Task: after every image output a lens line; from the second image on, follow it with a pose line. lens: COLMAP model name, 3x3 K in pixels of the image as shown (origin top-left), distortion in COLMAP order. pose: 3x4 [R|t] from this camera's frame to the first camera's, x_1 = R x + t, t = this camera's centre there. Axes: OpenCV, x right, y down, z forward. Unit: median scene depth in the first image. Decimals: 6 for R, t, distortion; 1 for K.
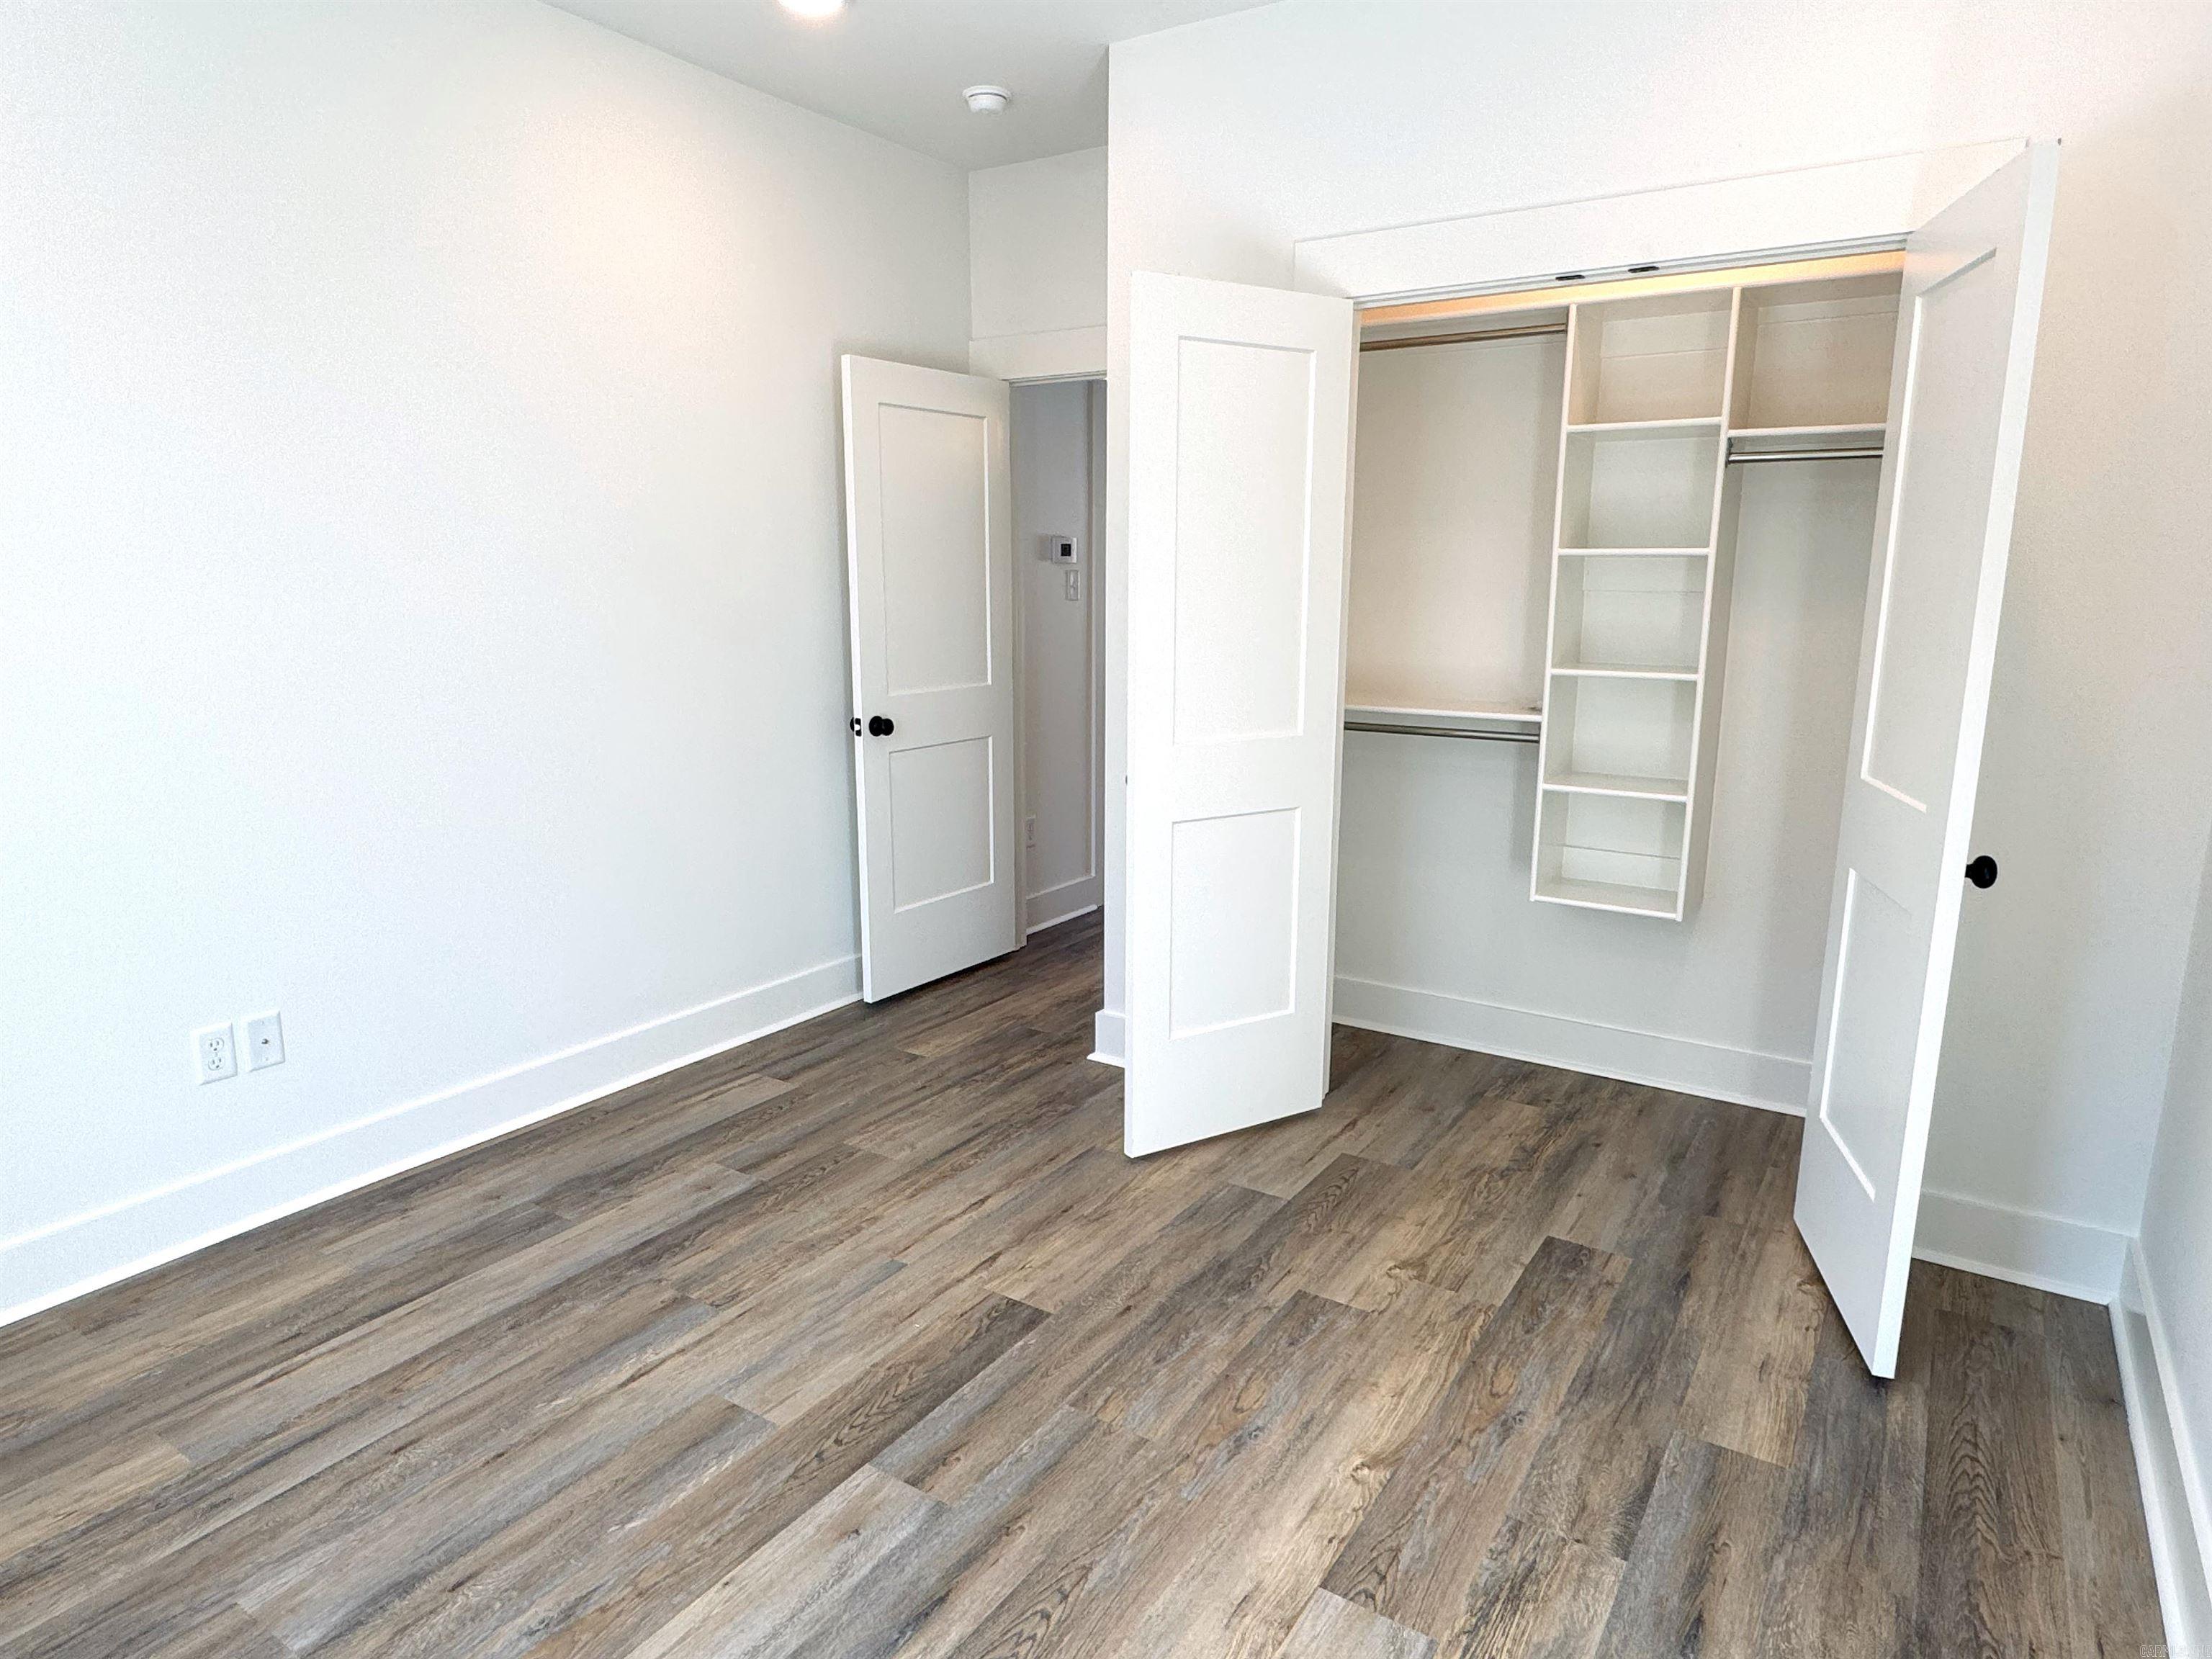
lens RADIAL K [[1330.3, 0, 1106.2], [0, 1330.3, 827.7], [0, 0, 1]] dist [0.002761, 0.000016]
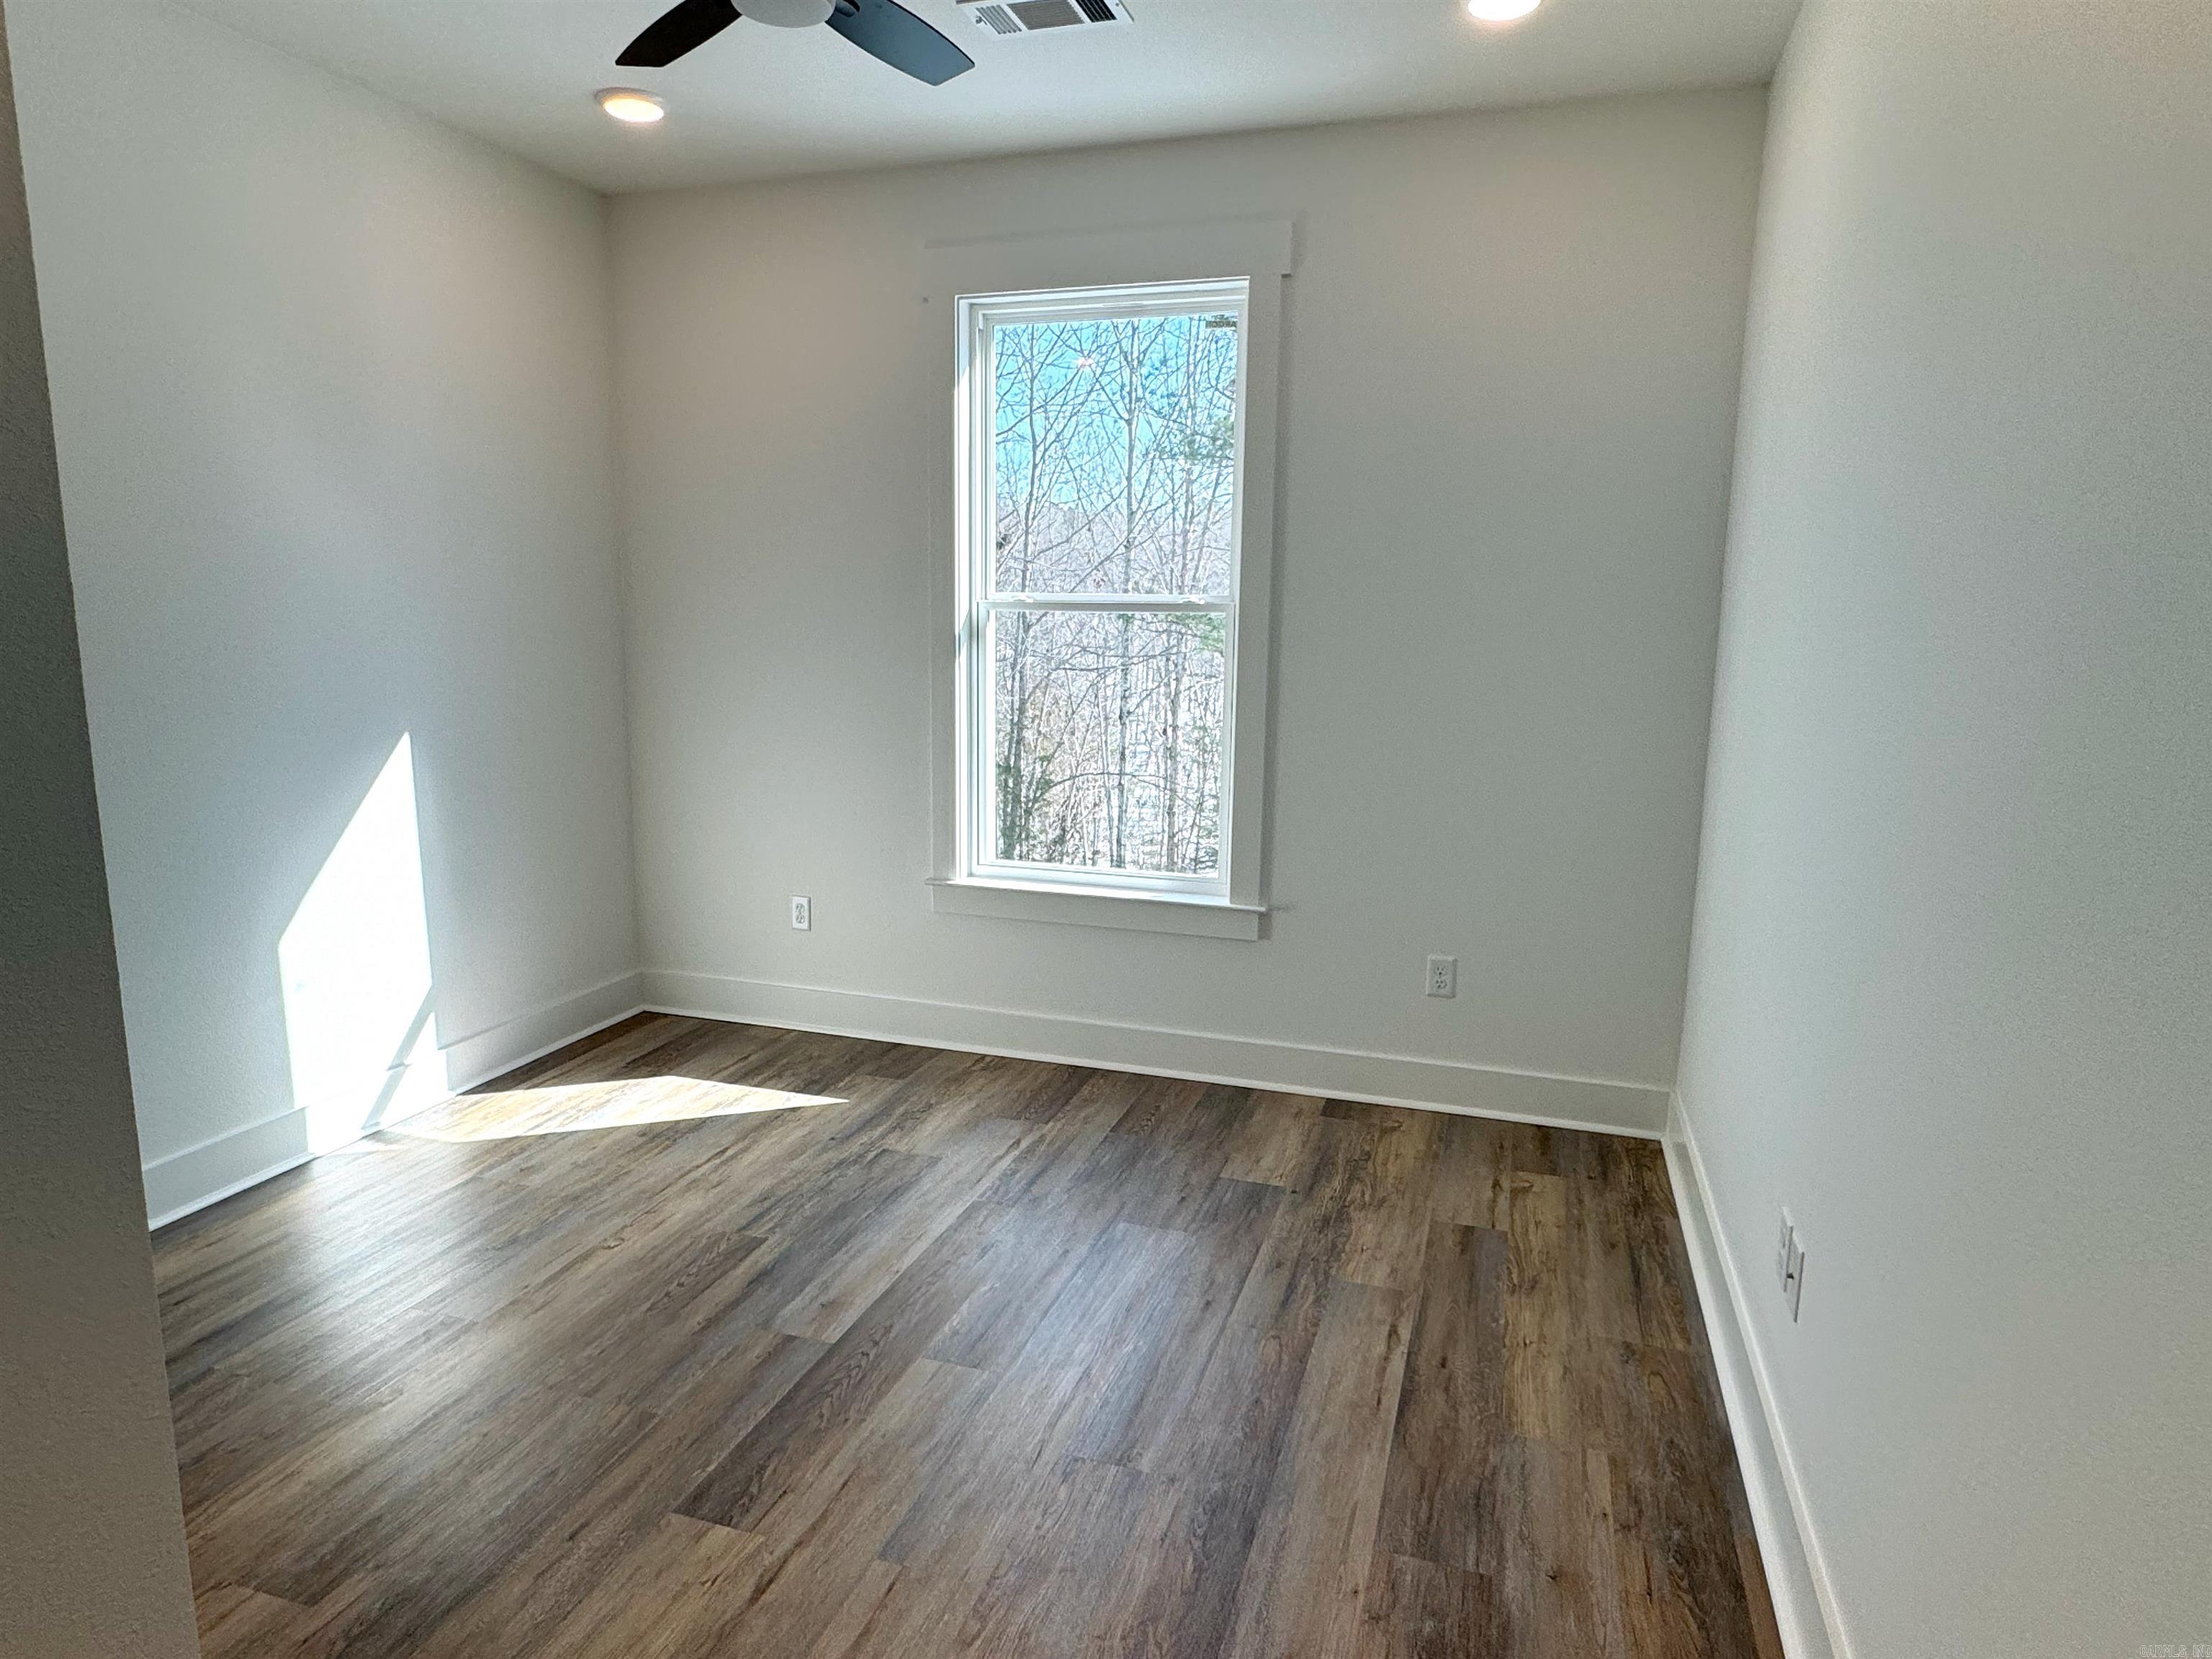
lens RADIAL K [[1330.3, 0, 1099.8], [0, 1330.3, 831.0], [0, 0, 1]] dist [0.002761, 0.000016]
pose [[-0.966545, 0.028462, -0.254913, -0.100087], [-0.062151, 0.938220, 0.340413, -0.335299], [0.248854, 0.344868, -0.905063, 1.702468]]
